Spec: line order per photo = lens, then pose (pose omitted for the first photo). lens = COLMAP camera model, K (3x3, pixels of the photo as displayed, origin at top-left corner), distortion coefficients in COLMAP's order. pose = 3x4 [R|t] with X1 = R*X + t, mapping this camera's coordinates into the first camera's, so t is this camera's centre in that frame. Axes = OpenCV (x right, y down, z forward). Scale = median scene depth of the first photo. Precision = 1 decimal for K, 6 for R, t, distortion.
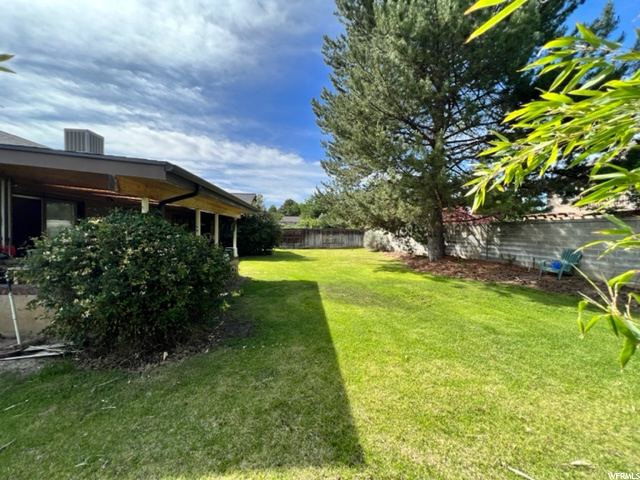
lens RADIAL K [[257.6, 0, 320.0], [0, 257.6, 240.0], [0, 0, 1]] dist [0.001154, 0.000067]
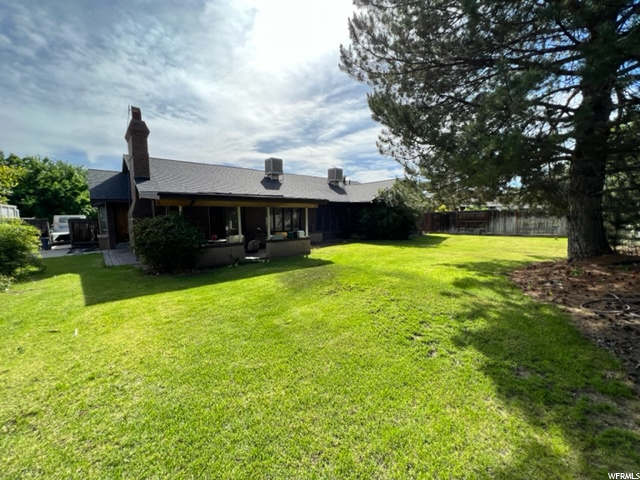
lens RADIAL K [[257.6, 0, 320.0], [0, 257.6, 240.0], [0, 0, 1]] dist [0.001154, 0.000067]
pose [[0.585778, 0.042695, -0.809346, 0.674554], [0.002527, 0.998510, 0.054502, 0.006324], [0.810468, -0.033972, 0.584797, 0.262248]]
